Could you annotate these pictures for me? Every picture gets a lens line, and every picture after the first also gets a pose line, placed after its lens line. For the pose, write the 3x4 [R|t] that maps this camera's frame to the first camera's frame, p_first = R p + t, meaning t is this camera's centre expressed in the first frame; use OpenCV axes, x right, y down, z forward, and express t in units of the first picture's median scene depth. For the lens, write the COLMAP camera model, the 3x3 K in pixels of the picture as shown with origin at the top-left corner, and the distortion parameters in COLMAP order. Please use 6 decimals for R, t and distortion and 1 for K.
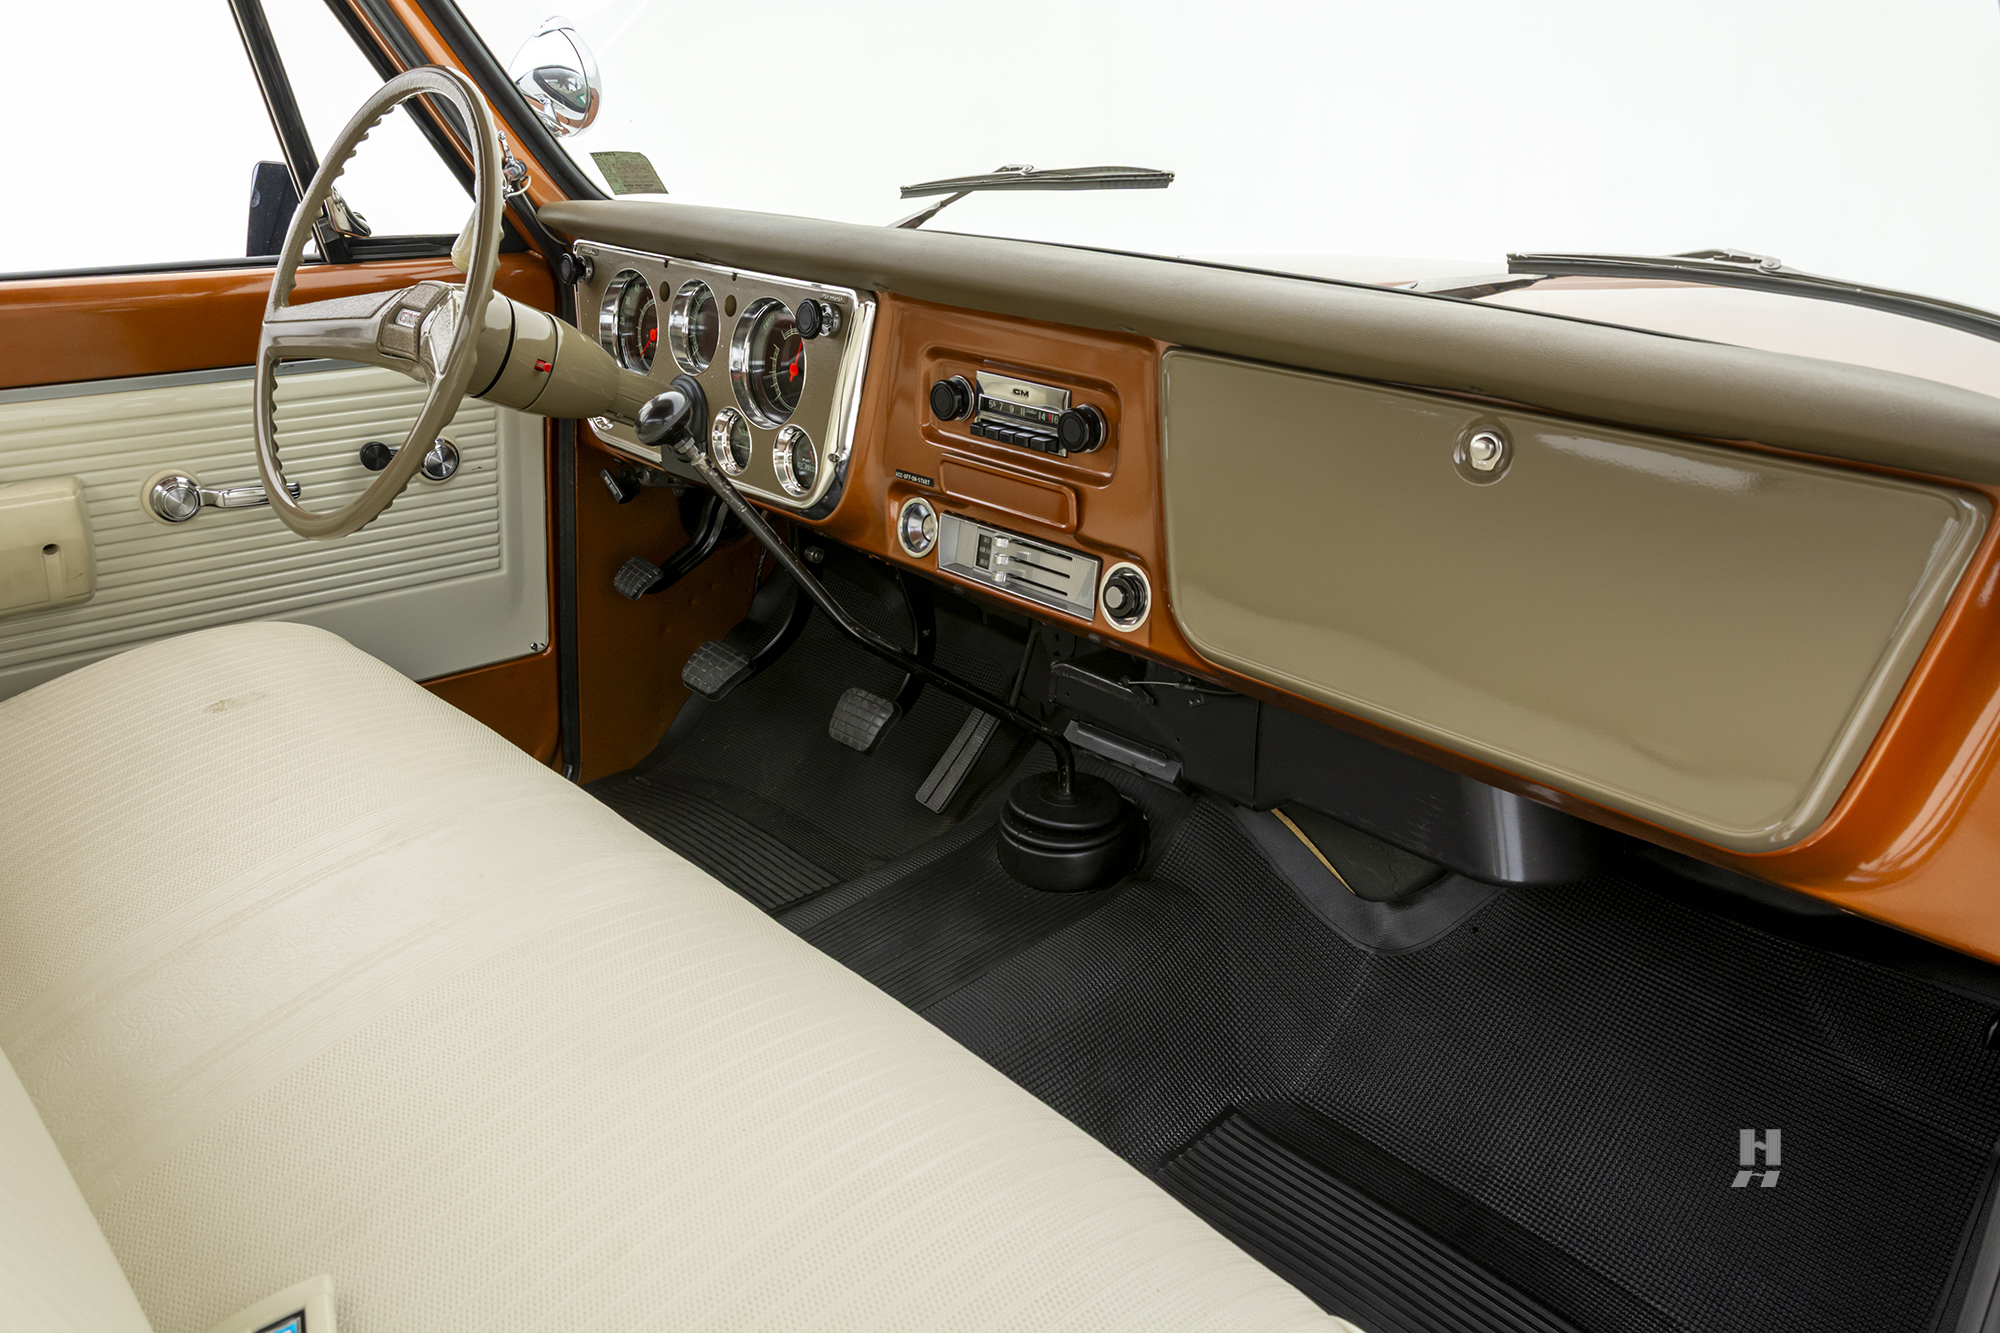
lens RADIAL K [[1541.3, 0, 1002.4], [0, 1541.3, 670.2], [0, 0, 1]] dist [-0.004340, 0.002660]
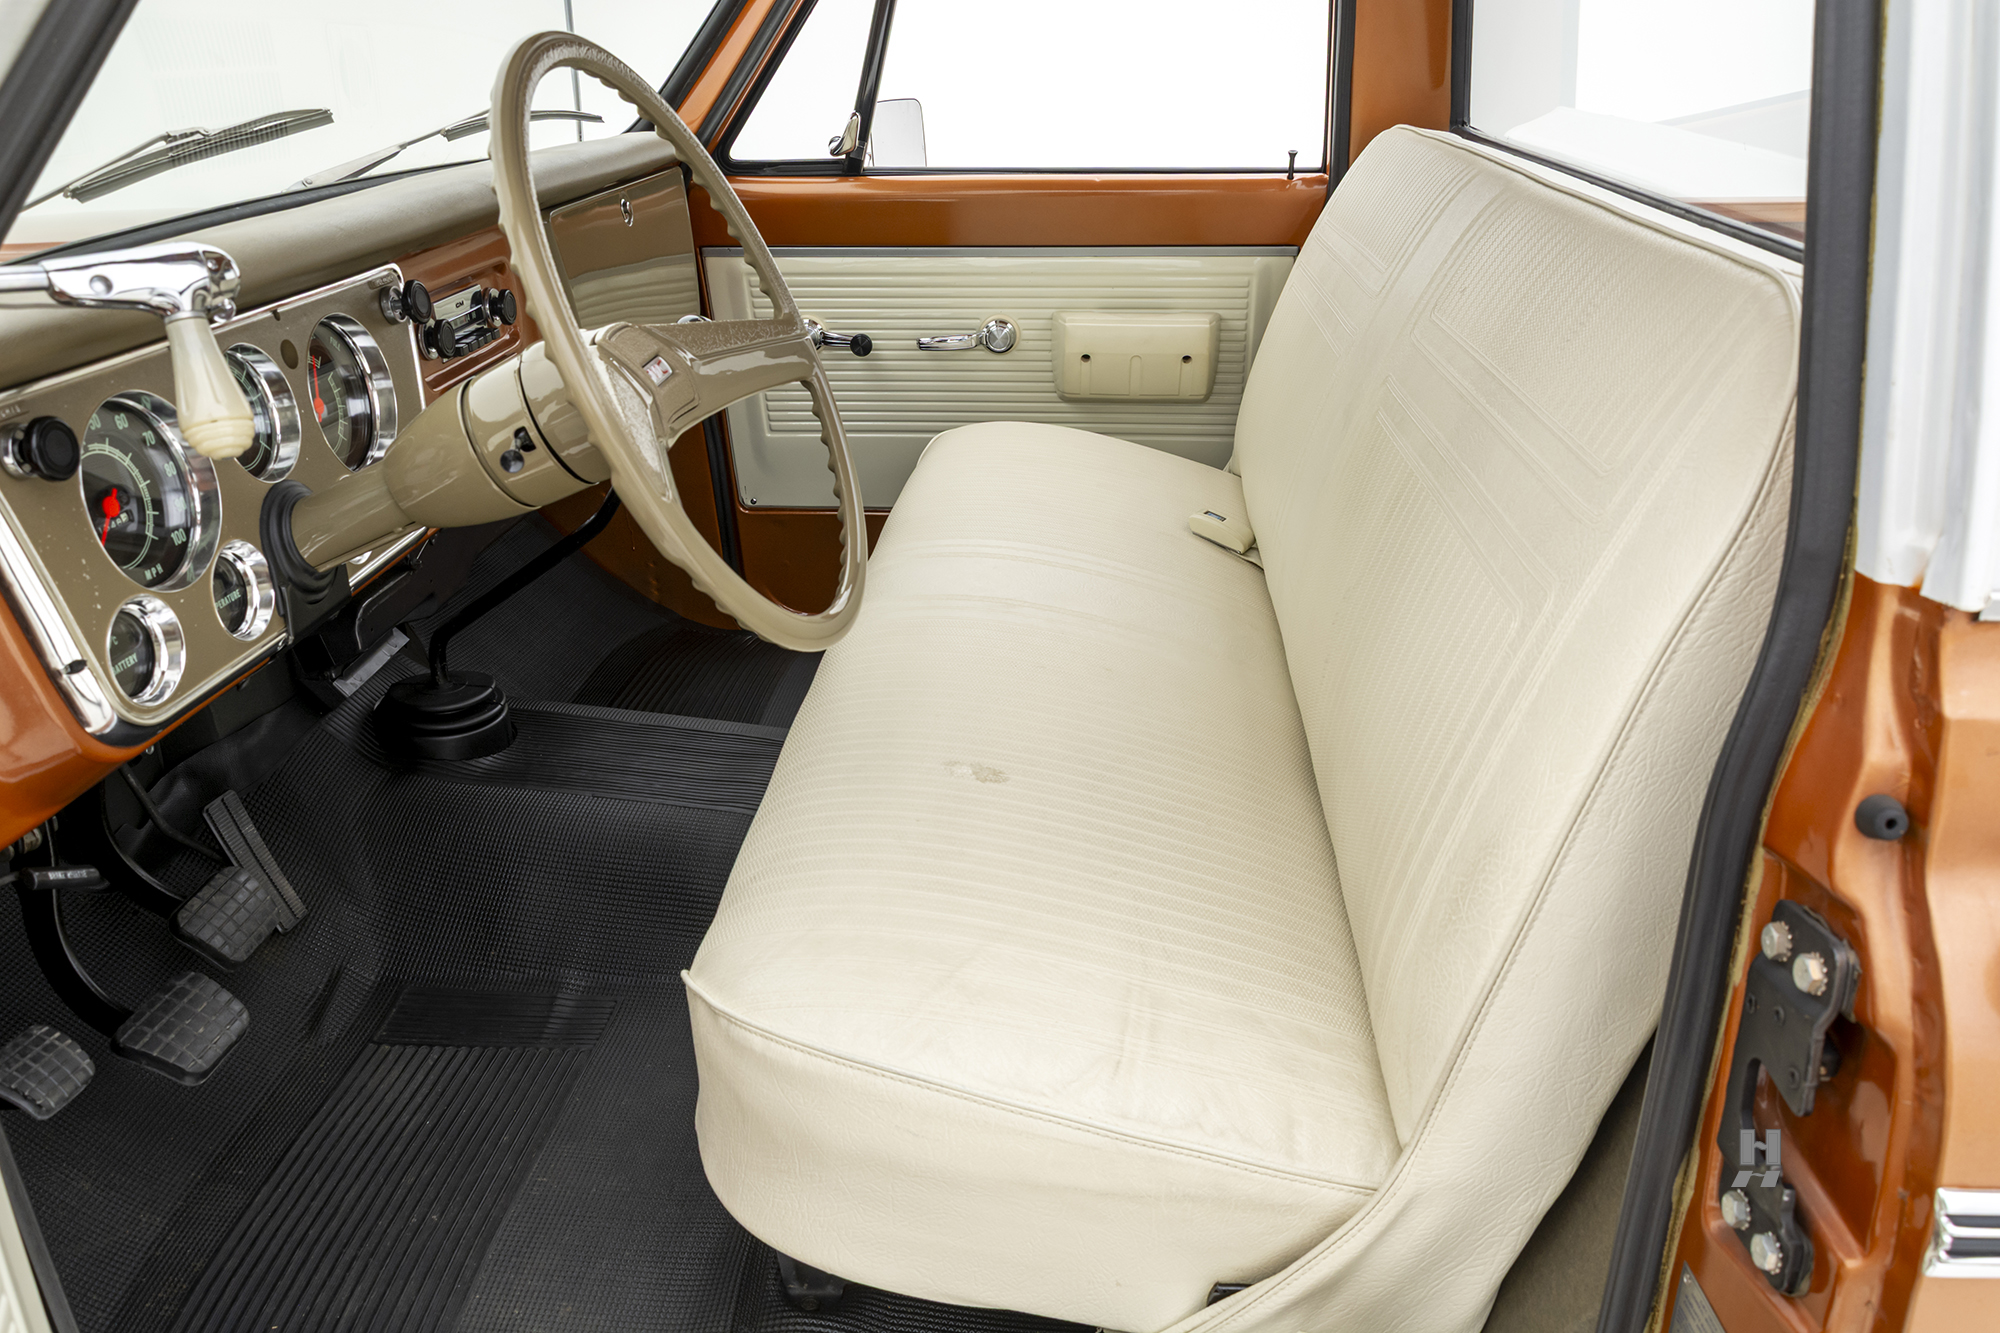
lens RADIAL K [[1541.3, 0, 1002.4], [0, 1541.3, 670.2], [0, 0, 1]] dist [-0.004340, 0.002660]
pose [[-0.683796, -0.297612, 0.666220, -1.096609], [0.261300, 0.752612, 0.604399, -0.556259], [-0.681282, 0.587369, -0.436867, 1.369001]]
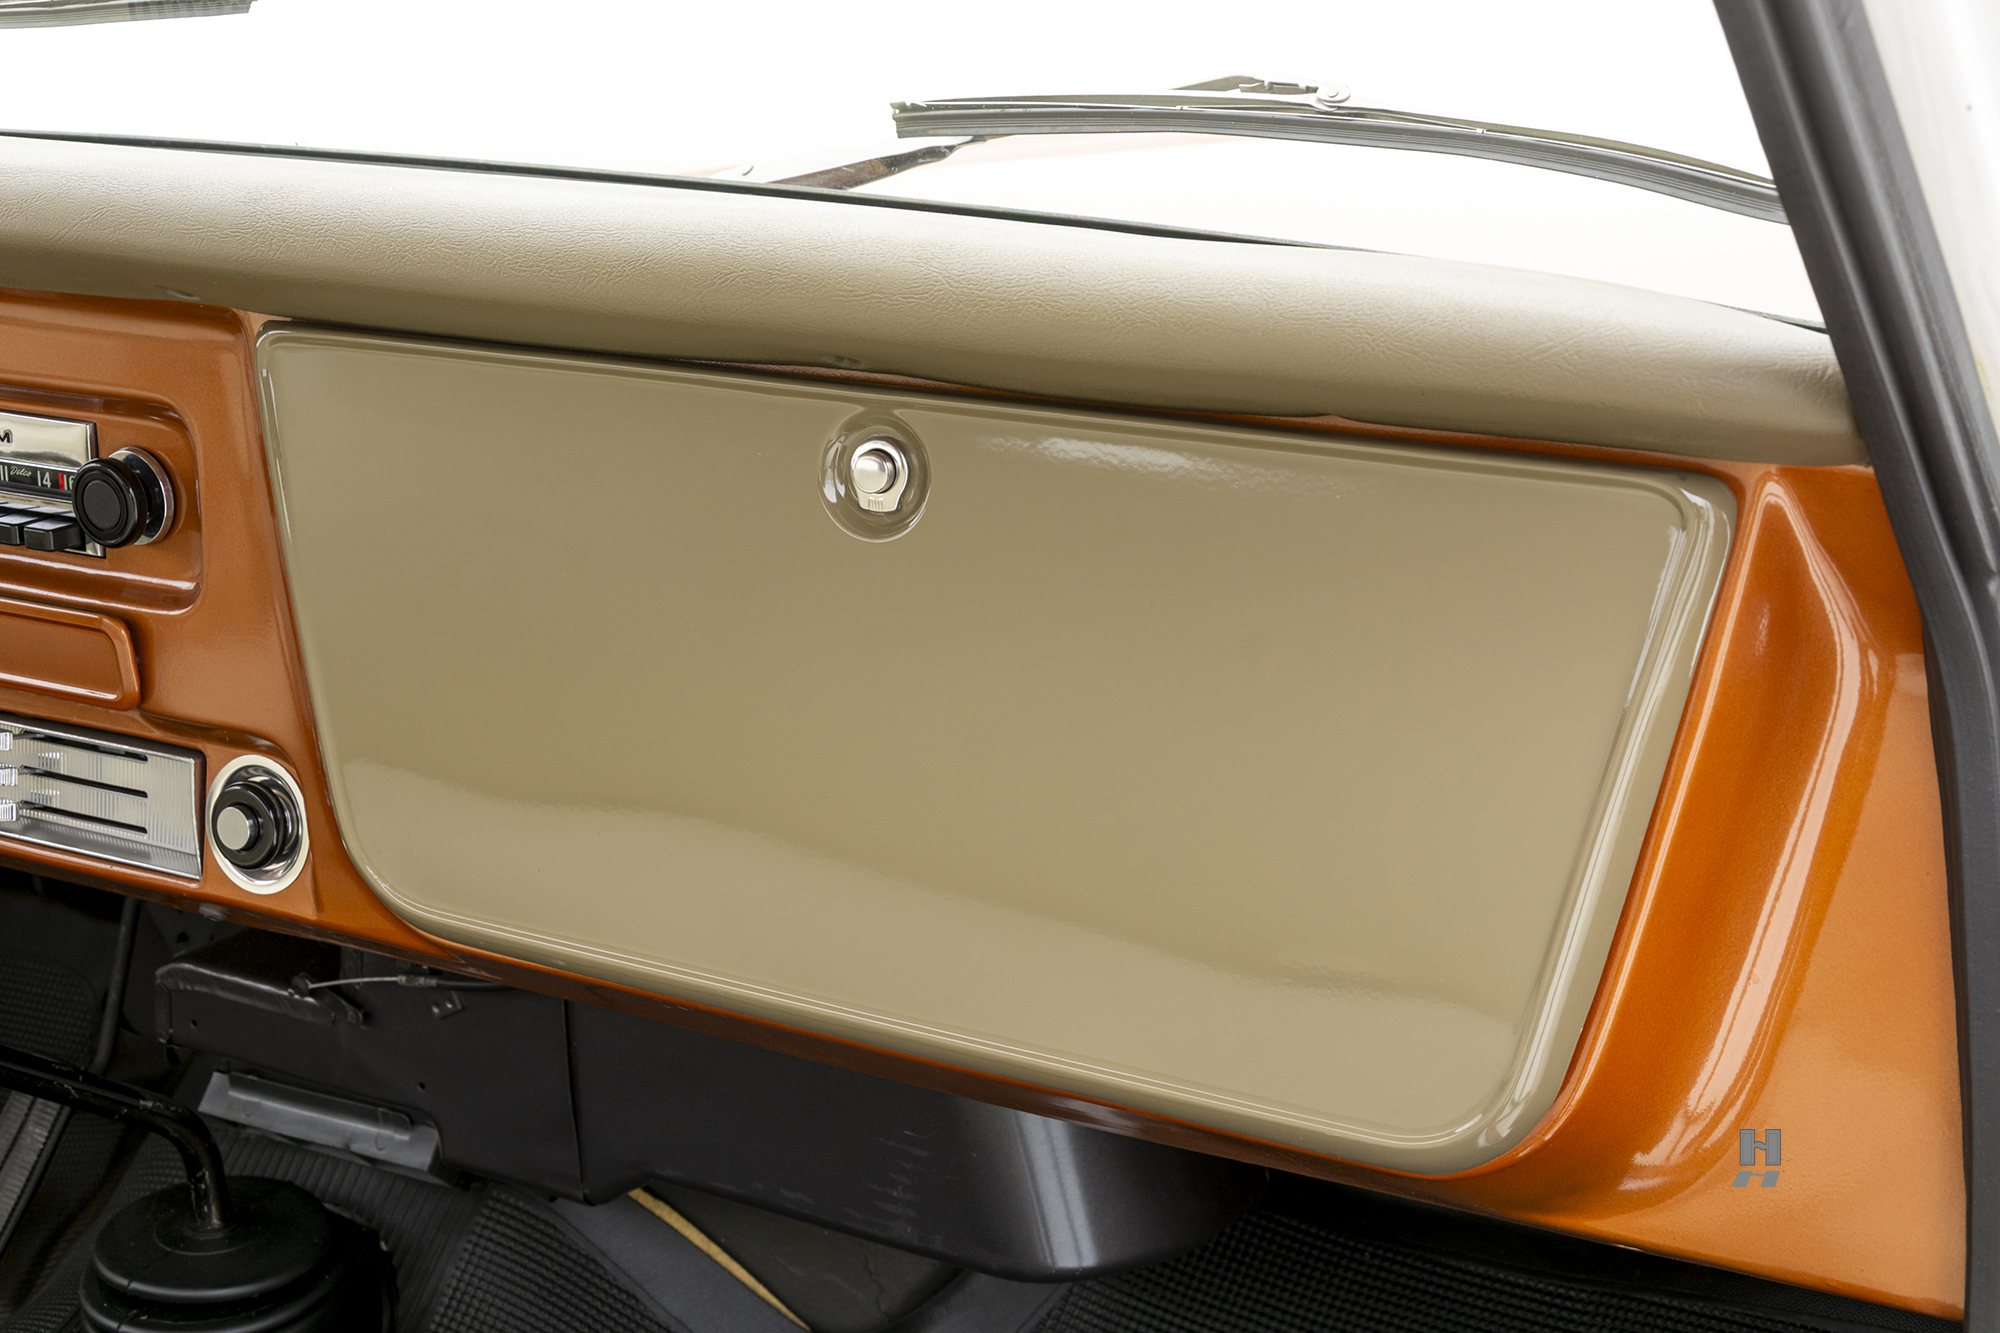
lens RADIAL K [[2837.1, 0, 1000.0], [0, 2837.1, 666.5], [0, 0, 1]] dist [-0.027668, 0.121486]
pose [[0.954783, -0.110971, 0.275815, 0.059244], [0.131749, 0.989589, -0.057923, -0.012938], [-0.266516, 0.091643, 0.959464, 0.056215]]
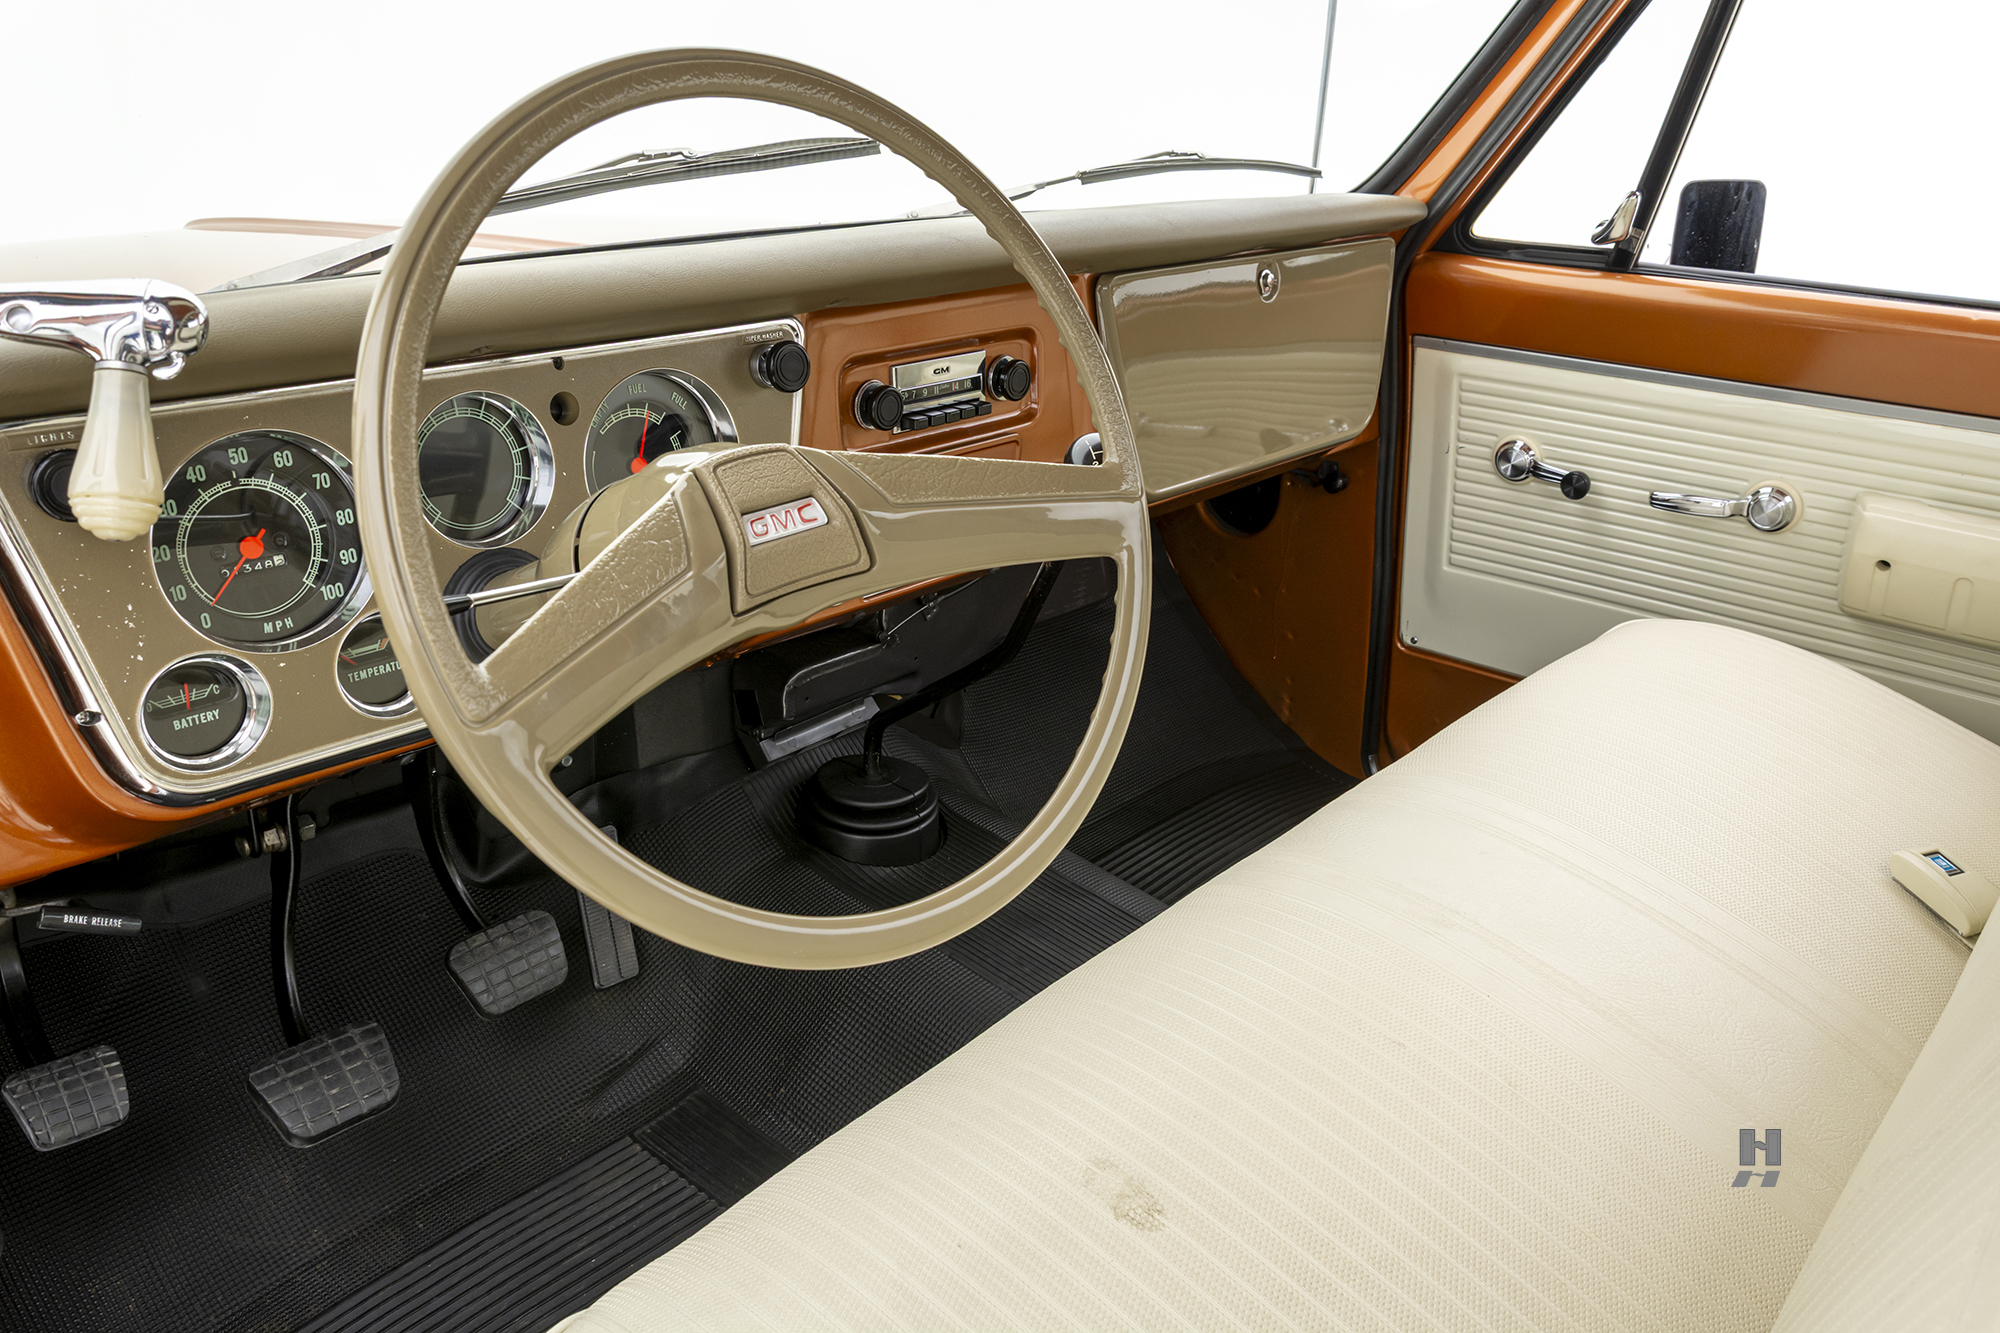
lens RADIAL K [[1515.6, 0, 995.9], [0, 1515.6, 678.7], [0, 0, 1]] dist [-0.002556, -0.006738]
pose [[-0.100273, -0.400350, 0.910860, -0.950255], [0.335115, 0.848395, 0.409786, -0.395448], [-0.936826, 0.346333, 0.049092, 0.975060]]
